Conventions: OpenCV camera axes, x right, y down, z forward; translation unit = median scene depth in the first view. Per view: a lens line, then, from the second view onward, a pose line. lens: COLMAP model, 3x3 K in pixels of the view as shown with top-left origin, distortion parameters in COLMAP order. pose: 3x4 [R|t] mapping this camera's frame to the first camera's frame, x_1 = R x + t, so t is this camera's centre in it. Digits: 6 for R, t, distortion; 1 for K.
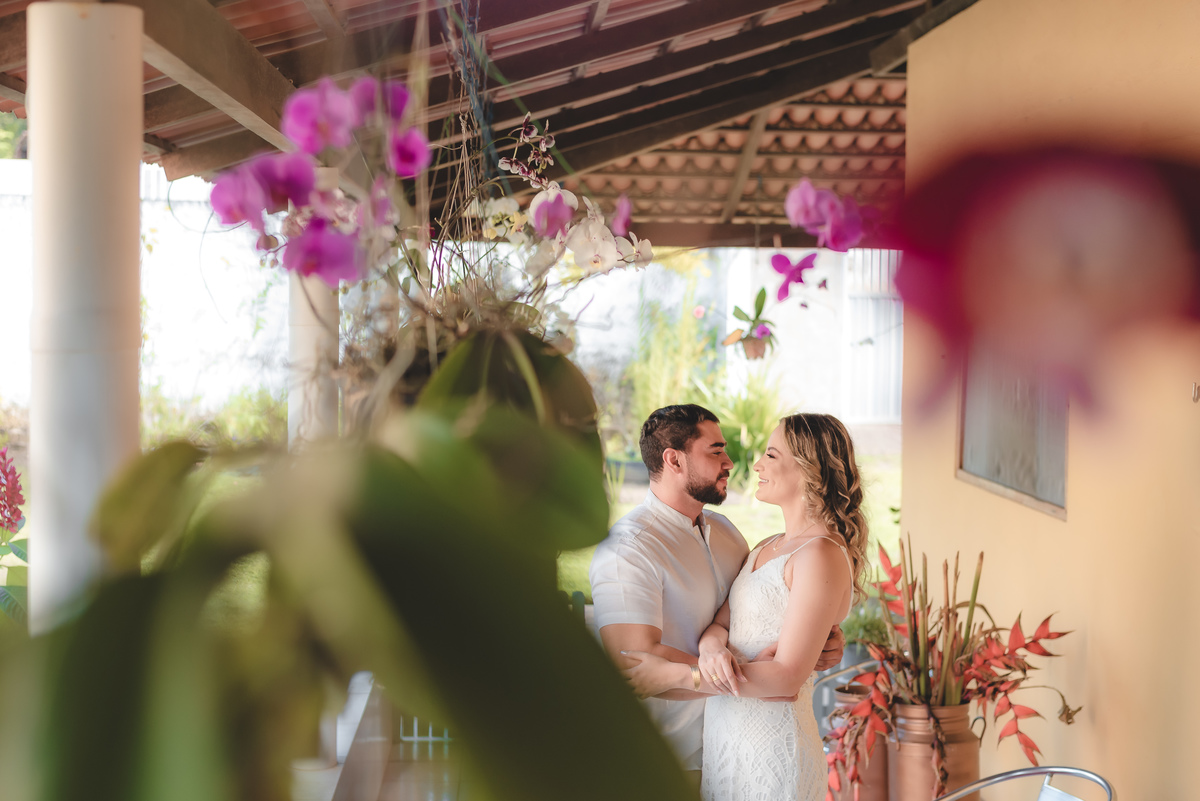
lens RADIAL K [[1784.3, 0, 617.1], [0, 1784.3, 346.9], [0, 0, 1]] dist [-0.041333, 0.000000]
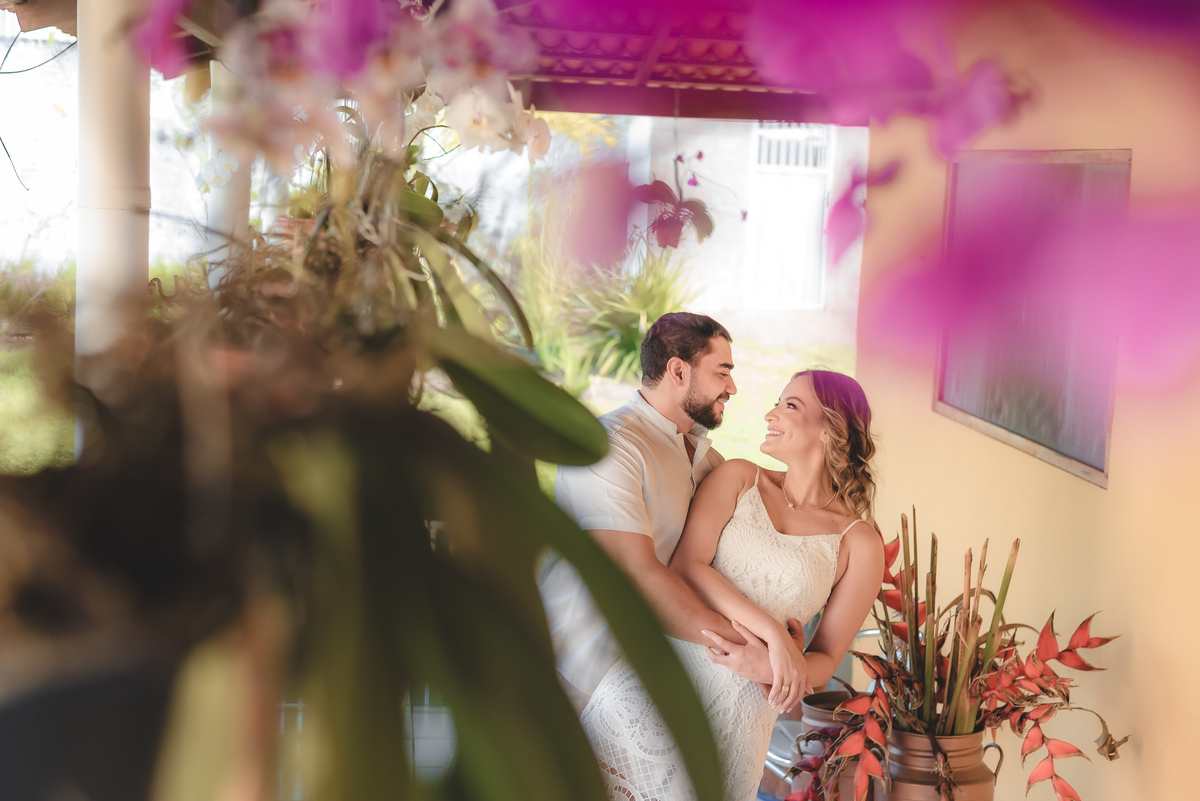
lens RADIAL K [[1784.3, 0, 658.2], [0, 1784.3, 366.3], [0, 0, 1]] dist [-0.041333, 0.000000]
pose [[0.995313, 0.024210, 0.093630, -0.016098], [-0.032075, 0.995998, 0.083421, -0.013962], [-0.091236, -0.086033, 0.992106, 0.268559]]
